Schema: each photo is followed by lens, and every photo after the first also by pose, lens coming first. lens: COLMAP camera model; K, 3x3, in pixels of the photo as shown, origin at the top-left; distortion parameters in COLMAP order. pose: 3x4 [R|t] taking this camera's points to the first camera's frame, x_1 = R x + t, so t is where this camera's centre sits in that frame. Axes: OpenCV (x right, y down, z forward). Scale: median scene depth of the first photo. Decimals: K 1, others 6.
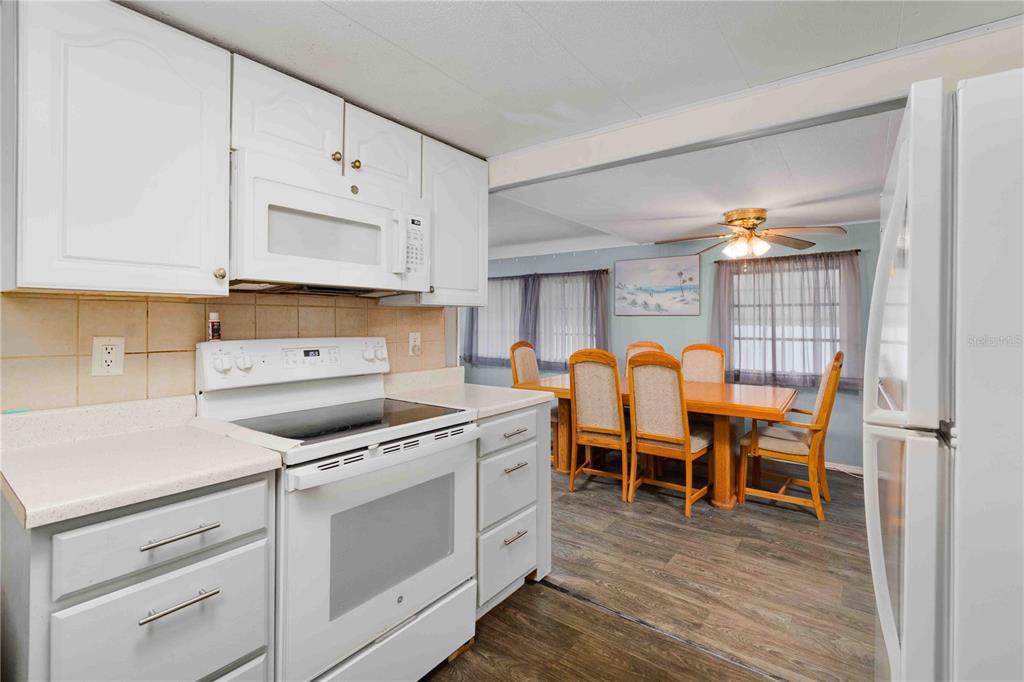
lens RADIAL K [[471.5, 0, 492.4], [0, 471.5, 318.4], [0, 0, 1]] dist [0.004105, 0.001123]
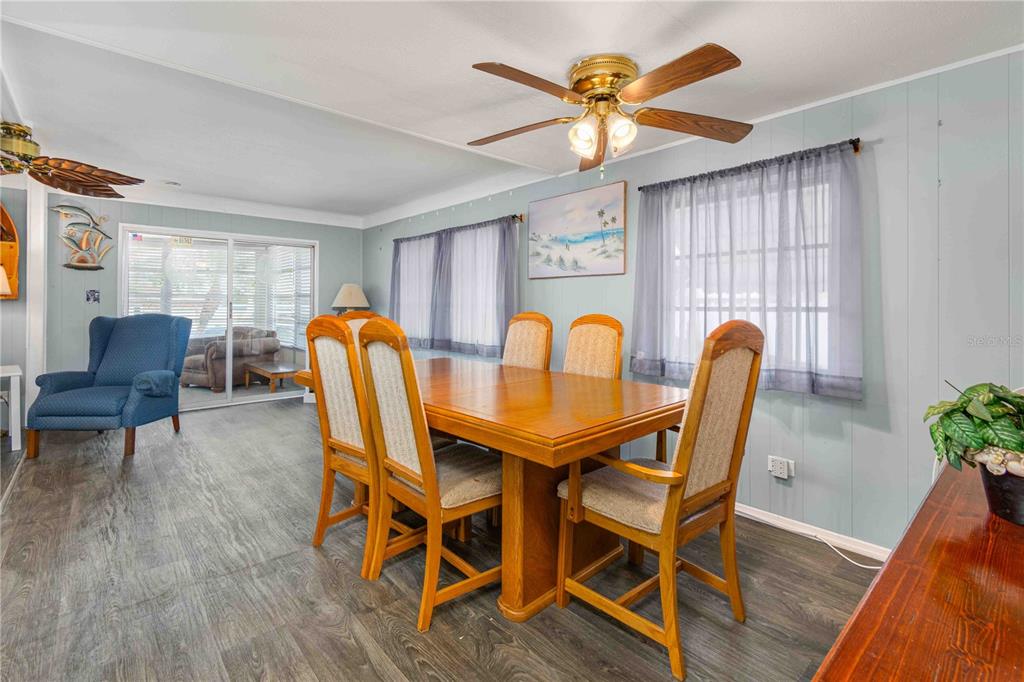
lens RADIAL K [[471.5, 0, 510.2], [0, 471.5, 302.8], [0, 0, 1]] dist [0.004105, 0.001123]
pose [[0.984202, 0.005024, -0.176979, 0.413549], [-0.006561, 0.999946, -0.008097, 0.041192], [0.176929, 0.009131, 0.984181, 0.342091]]
